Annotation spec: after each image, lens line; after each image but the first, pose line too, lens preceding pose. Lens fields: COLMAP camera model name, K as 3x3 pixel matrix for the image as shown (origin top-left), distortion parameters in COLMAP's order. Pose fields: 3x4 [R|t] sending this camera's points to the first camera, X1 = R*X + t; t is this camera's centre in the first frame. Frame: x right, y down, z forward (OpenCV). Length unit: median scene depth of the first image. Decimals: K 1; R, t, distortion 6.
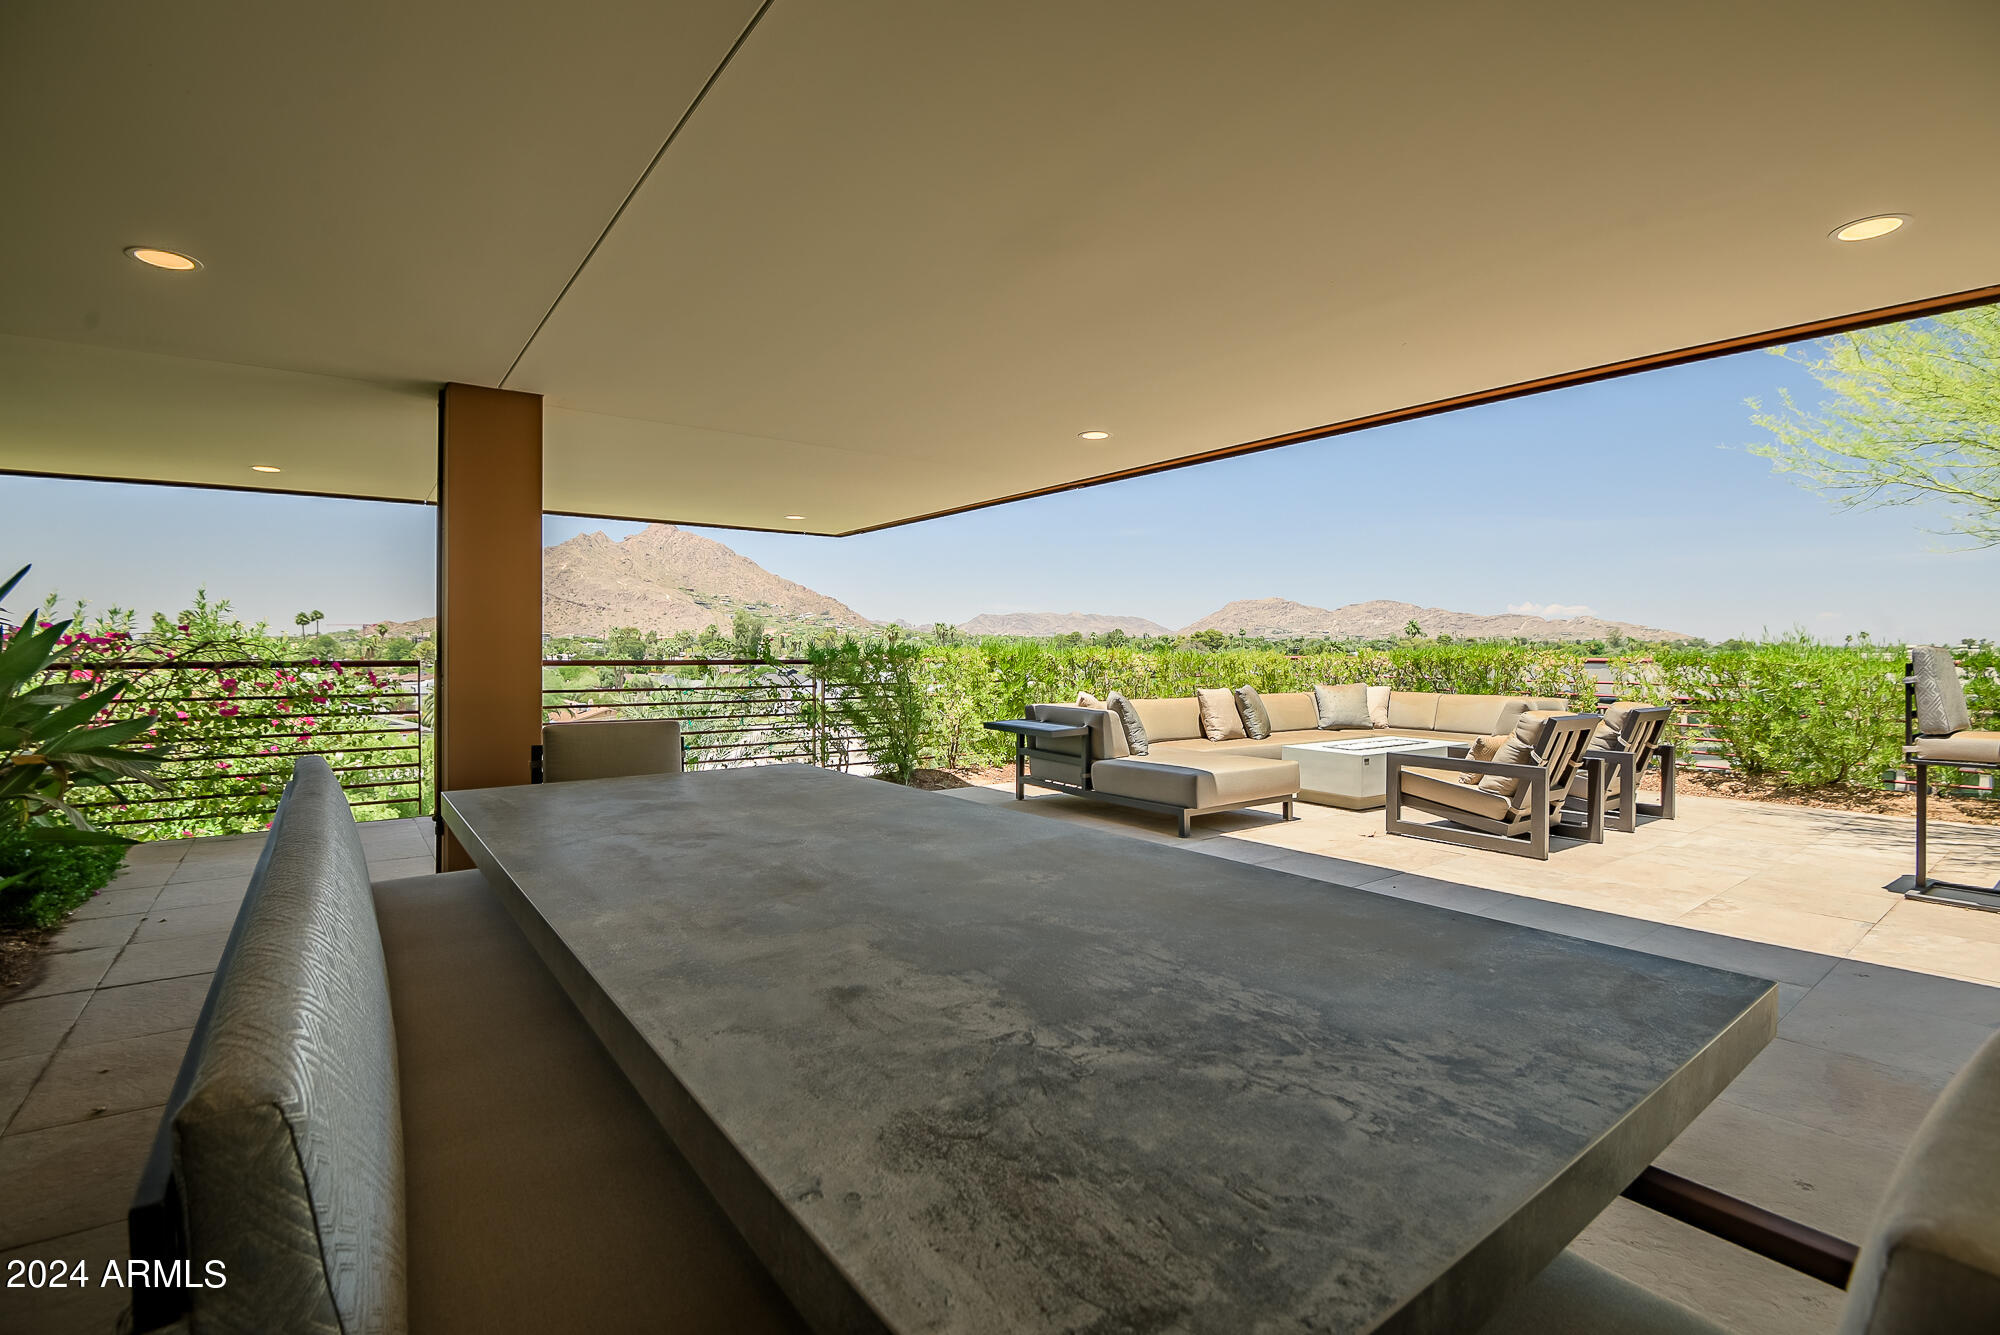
lens RADIAL K [[912.1, 0, 997.9], [0, 912.1, 670.0], [0, 0, 1]] dist [-0.024105, -0.008760]
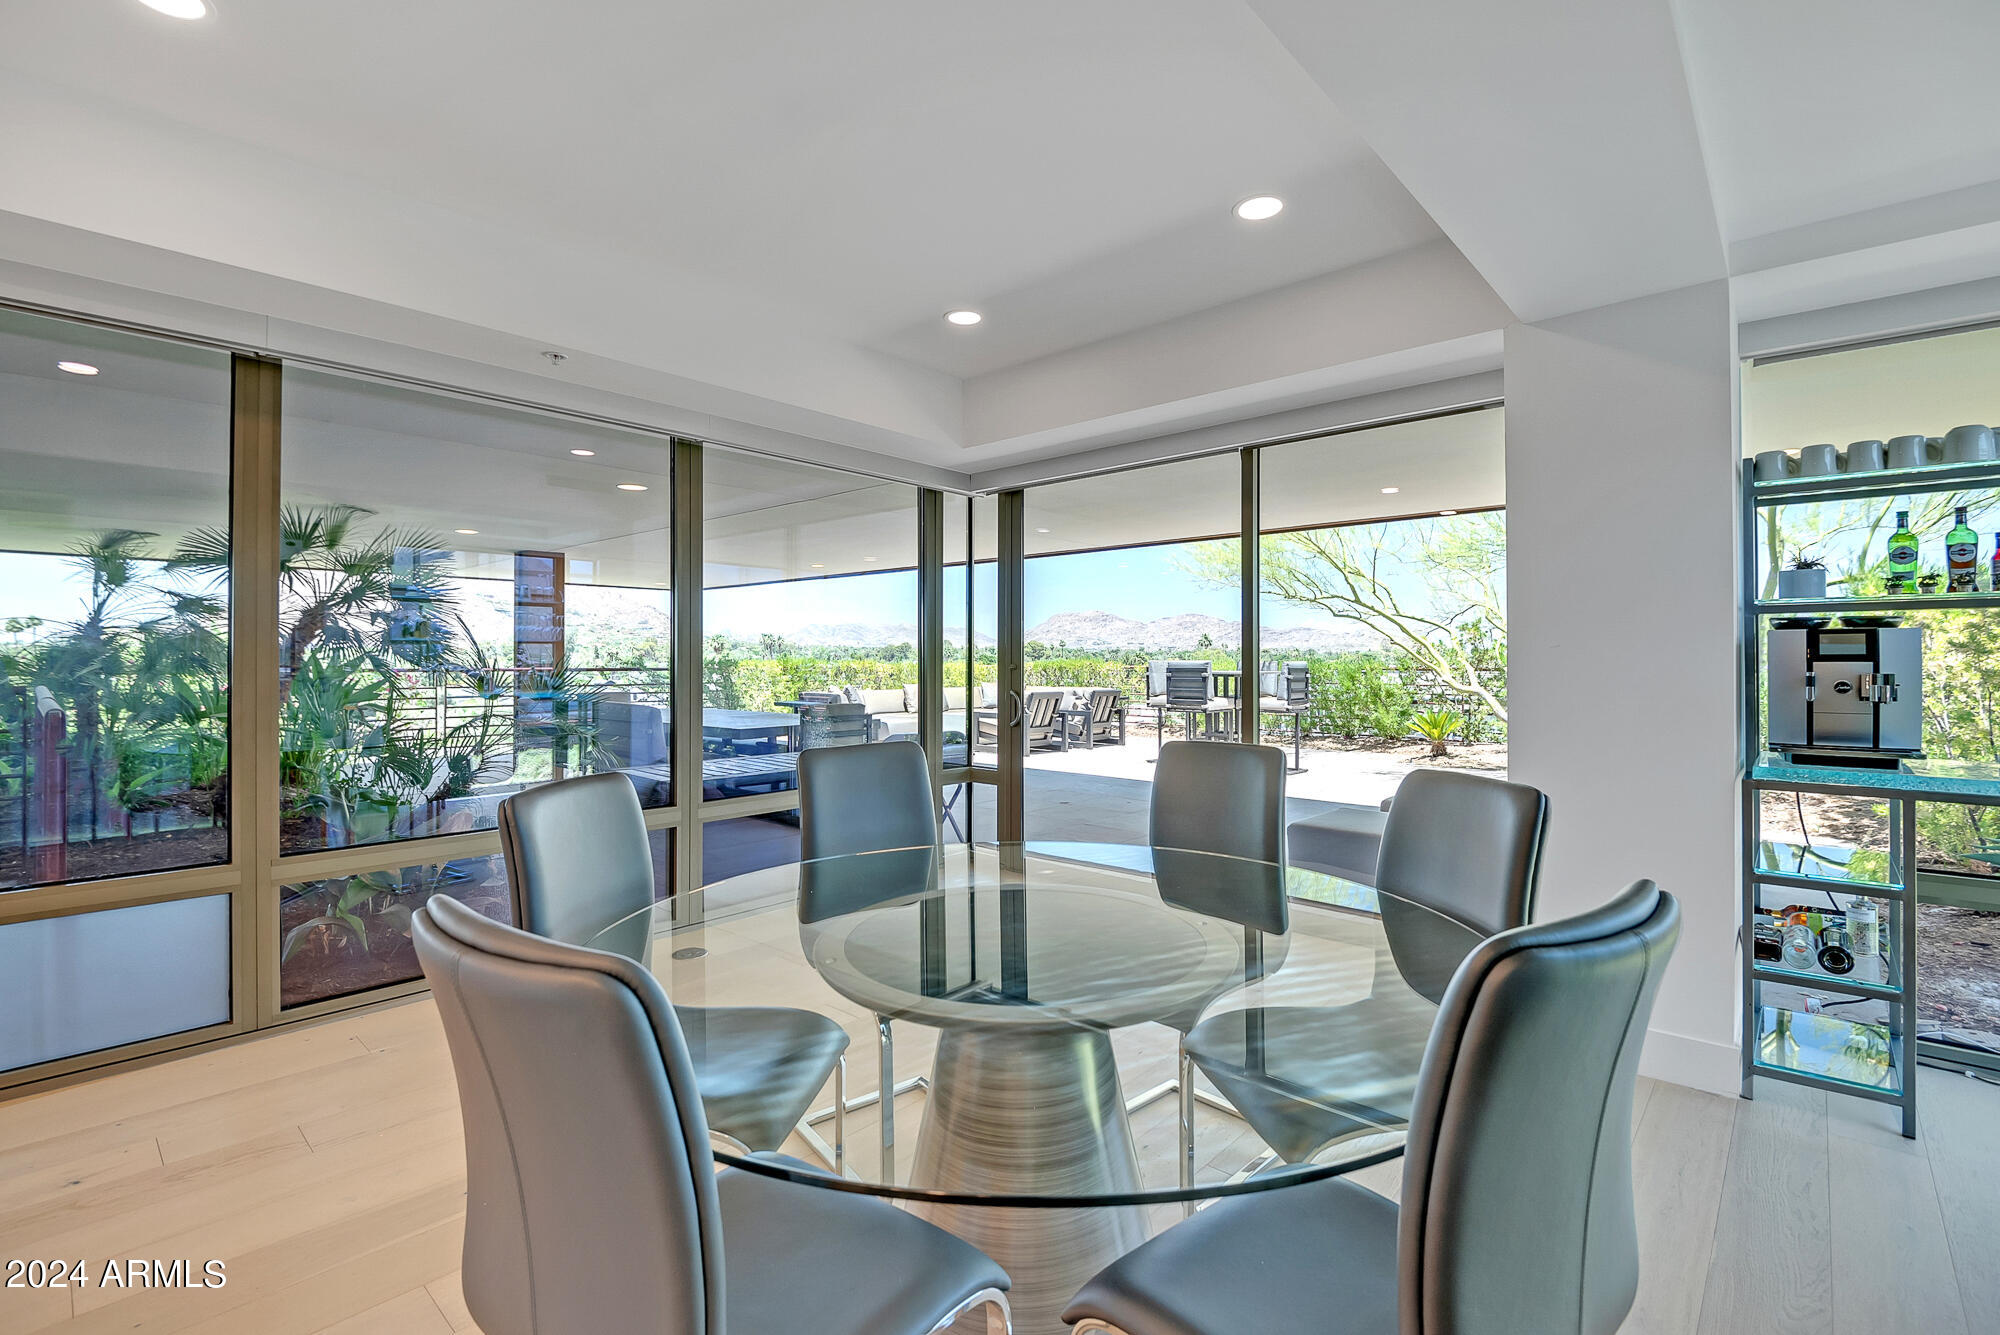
lens RADIAL K [[901.5, 0, 1005.8], [0, 901.5, 653.7], [0, 0, 1]] dist [0.001111, -0.001462]
pose [[0.981244, 0.000621, 0.192771, 0.071461], [0.005019, 0.999573, -0.028773, 0.012568], [-0.192706, 0.029201, 0.980822, -0.657377]]
